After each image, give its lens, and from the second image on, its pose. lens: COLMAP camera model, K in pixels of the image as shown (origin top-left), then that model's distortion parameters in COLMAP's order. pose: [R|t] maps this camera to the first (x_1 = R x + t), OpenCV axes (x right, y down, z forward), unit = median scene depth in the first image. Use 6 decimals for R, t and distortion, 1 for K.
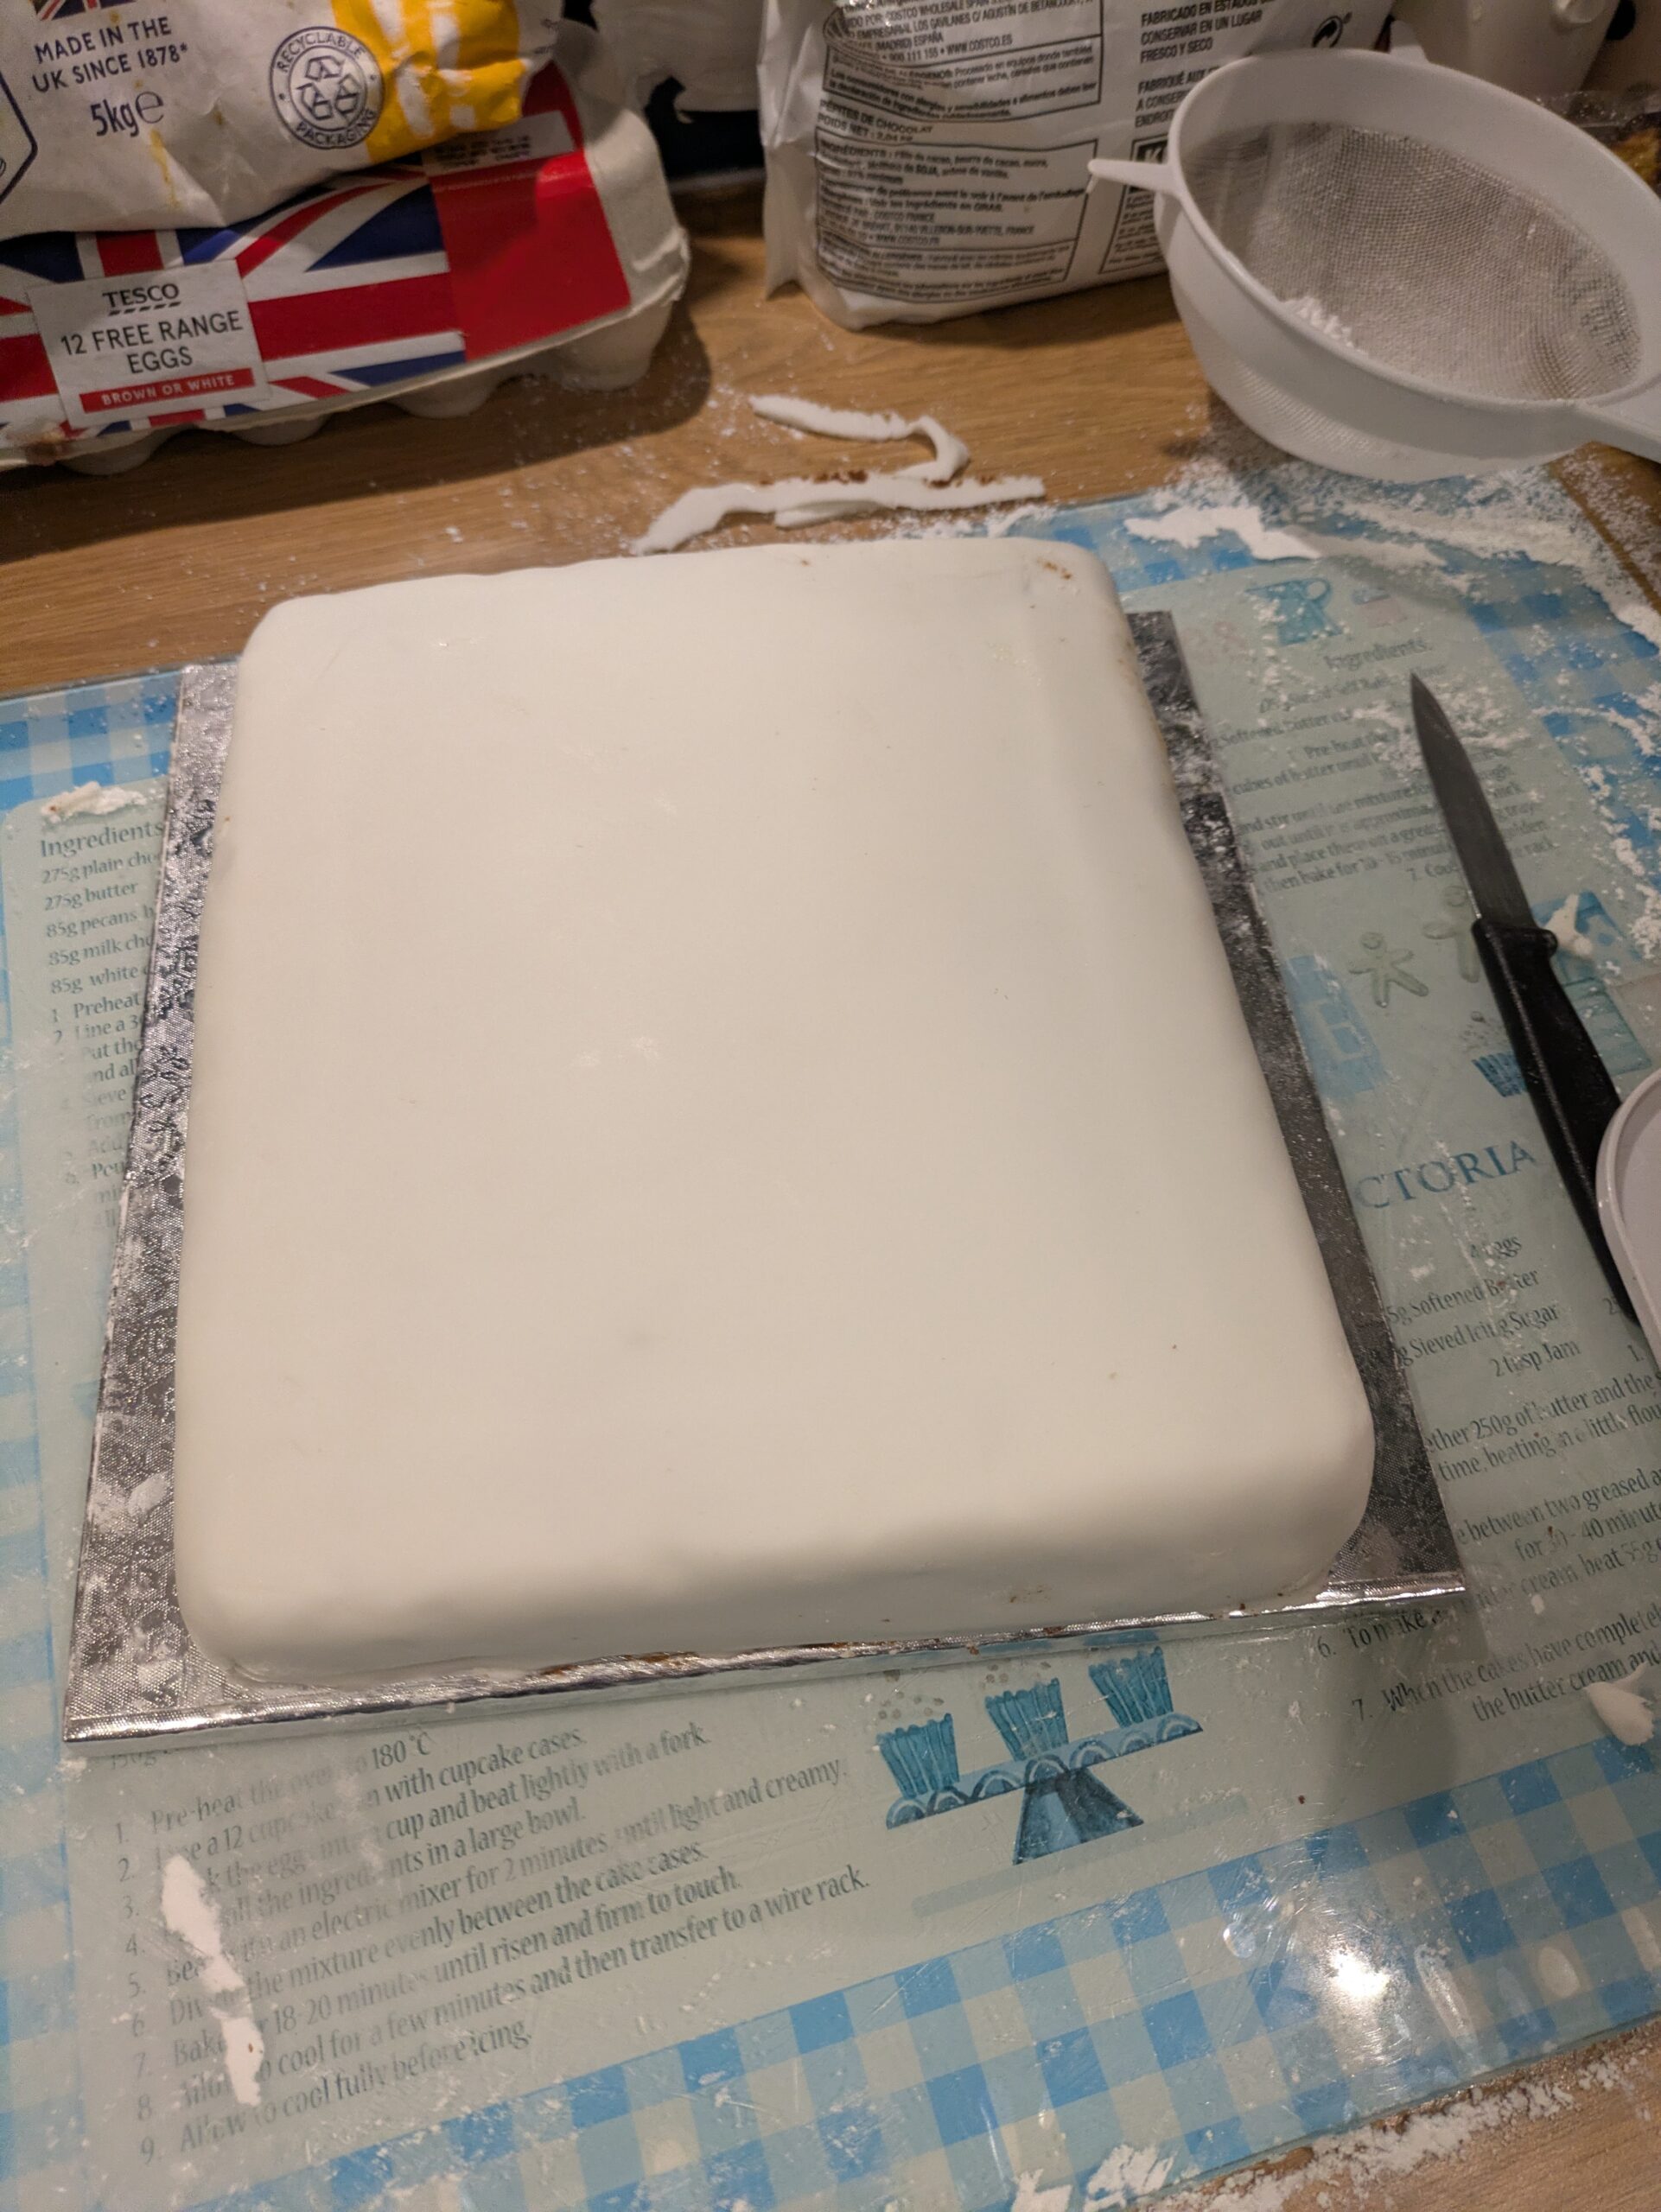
lens RADIAL K [[1708.8, 0, 792.6], [0, 1708.8, 1121.3], [0, 0, 1]] dist [0.004710, -0.010043]
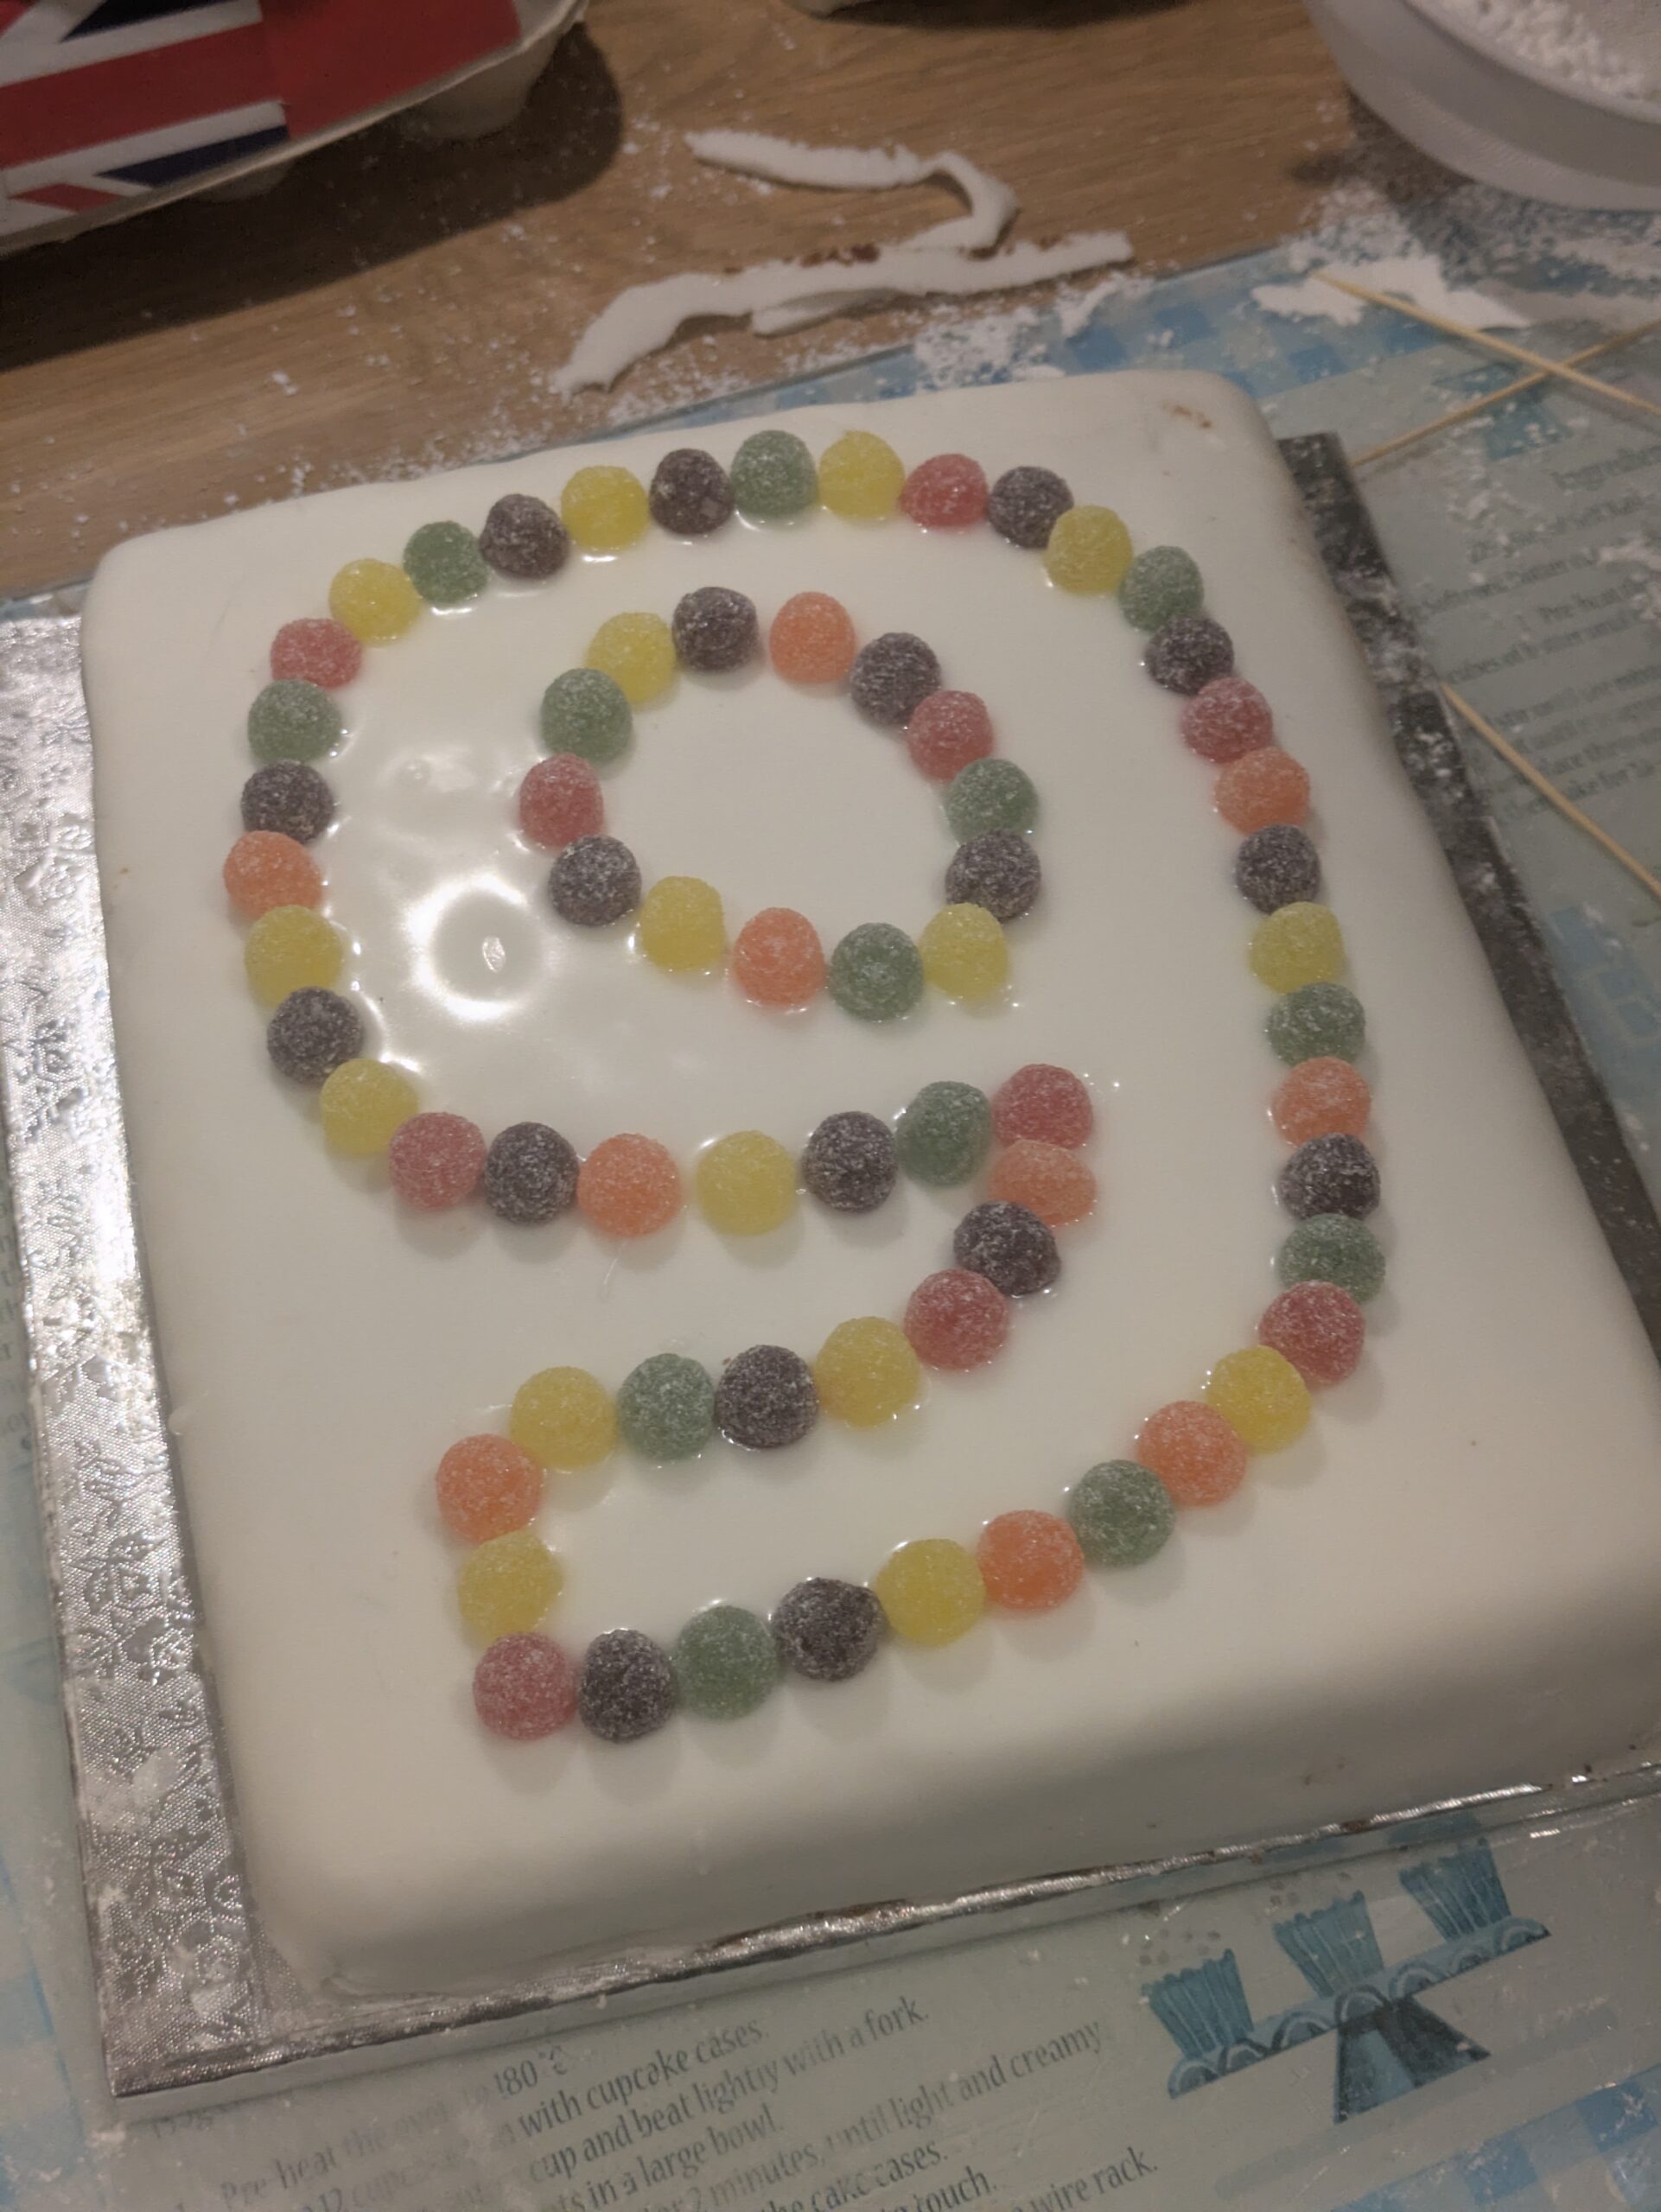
lens RADIAL K [[3279.3, 0, 875.4], [0, 3279.3, 1092.6], [0, 0, 1]] dist [-0.003999, 0.107648]
pose [[0.991666, -0.092789, 0.089374, -0.111501], [0.094241, 0.995475, -0.012155, -0.025226], [-0.087842, 0.020477, 0.995924, -0.322095]]
